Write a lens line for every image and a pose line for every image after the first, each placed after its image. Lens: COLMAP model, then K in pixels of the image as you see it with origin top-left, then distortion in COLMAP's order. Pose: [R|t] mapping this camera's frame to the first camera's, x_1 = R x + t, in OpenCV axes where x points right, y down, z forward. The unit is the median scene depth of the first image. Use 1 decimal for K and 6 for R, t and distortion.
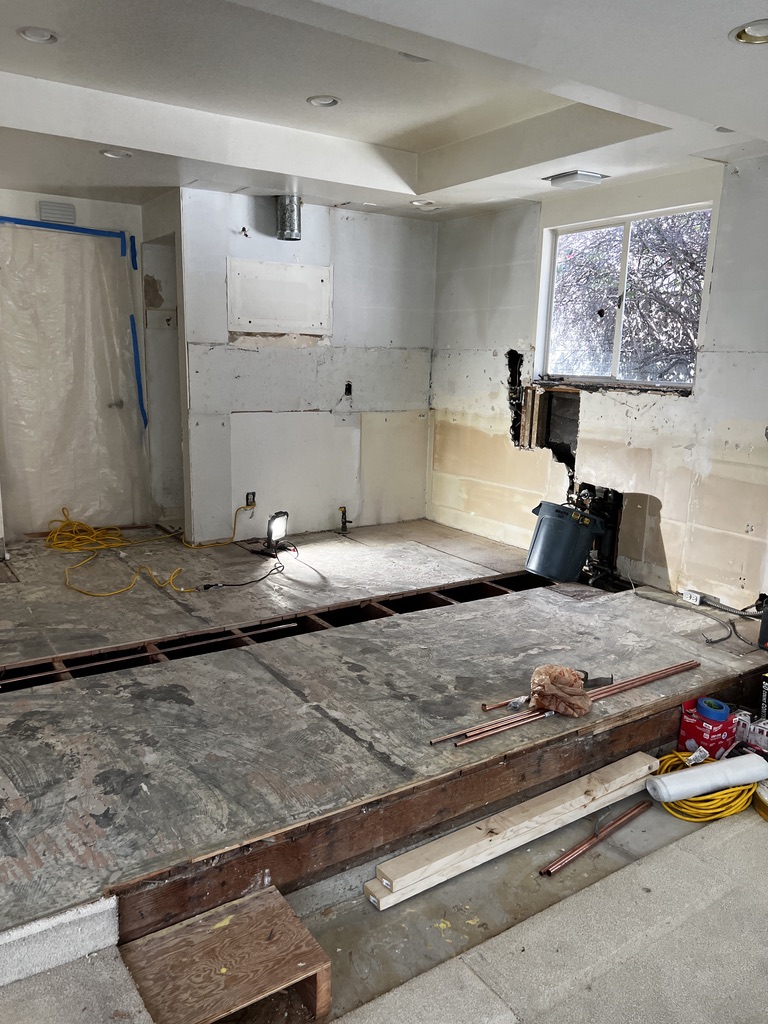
lens RADIAL K [[767.6, 0, 382.2], [0, 767.6, 516.0], [0, 0, 1]] dist [0.010124, -0.004495]
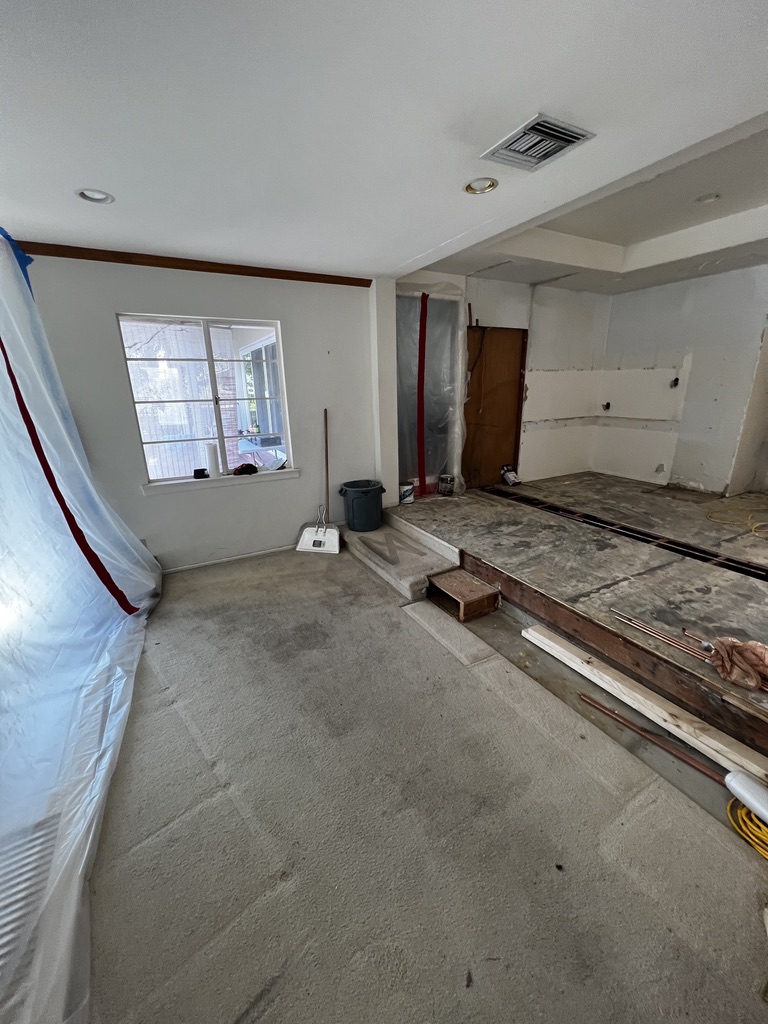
lens RADIAL K [[409.5, 0, 382.1], [0, 409.5, 510.8], [0, 0, 1]] dist [-0.001114, 0.000265]
pose [[-0.087344, 0.280262, -0.955941, 0.848116], [-0.187930, 0.937742, 0.292098, -0.066085], [0.978291, 0.205163, -0.029237, 0.468065]]
